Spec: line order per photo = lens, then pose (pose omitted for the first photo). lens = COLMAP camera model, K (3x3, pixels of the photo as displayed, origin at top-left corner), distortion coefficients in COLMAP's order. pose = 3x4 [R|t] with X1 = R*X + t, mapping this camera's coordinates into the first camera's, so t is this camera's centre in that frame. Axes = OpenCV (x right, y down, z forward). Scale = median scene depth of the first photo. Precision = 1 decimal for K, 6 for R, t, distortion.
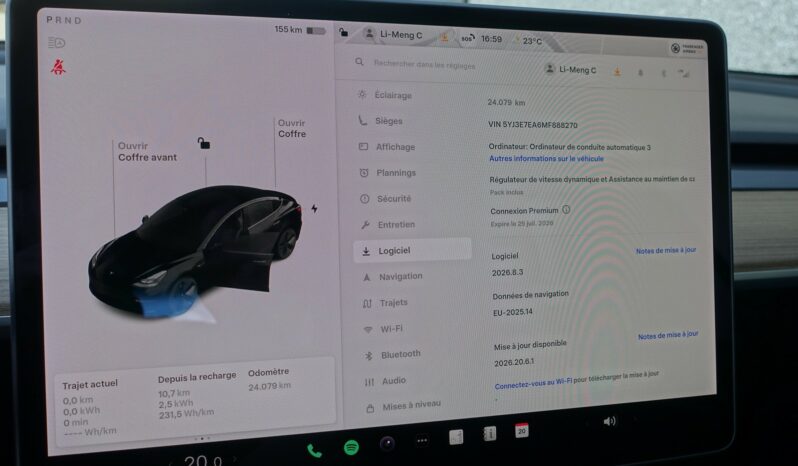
lens RADIAL K [[812.0, 0, 405.4], [0, 812.0, 230.9], [0, 0, 1]] dist [-0.045713, 0.000000]
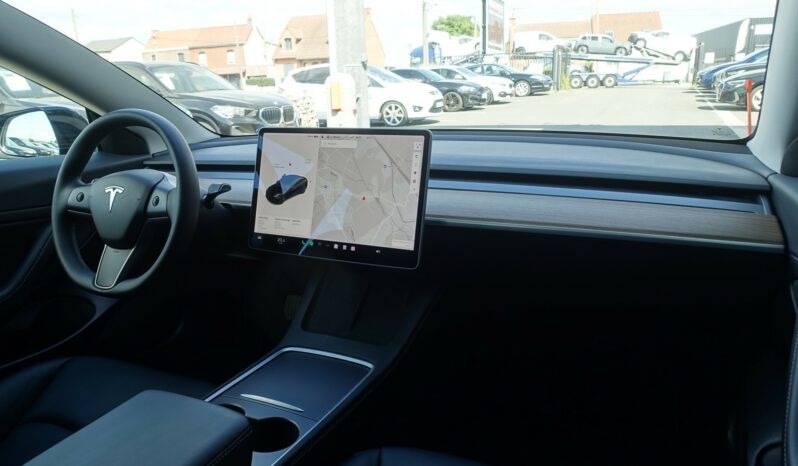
lens RADIAL K [[542.0, 0, 402.7], [0, 542.0, 226.4], [0, 0, 1]] dist [-0.016284, 0.003493]
pose [[0.753638, 0.097355, -0.650040, 1.994597], [-0.112343, 0.993496, 0.018546, 0.091620], [0.647618, 0.059050, 0.759674, -0.712179]]
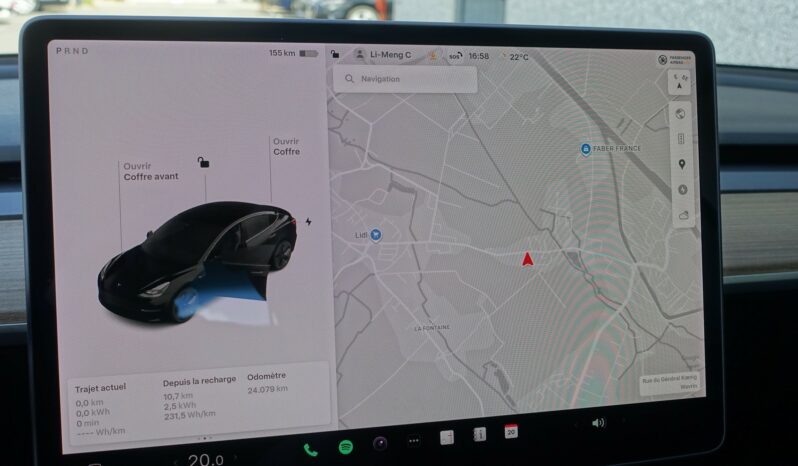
lens RADIAL K [[812.0, 0, 405.0], [0, 812.0, 230.4], [0, 0, 1]] dist [-0.045713, 0.000000]
pose [[0.998449, -0.008508, -0.055015, 0.073078], [0.008950, 0.999930, 0.007783, -0.023918], [0.054945, -0.008263, 0.998455, -0.051447]]
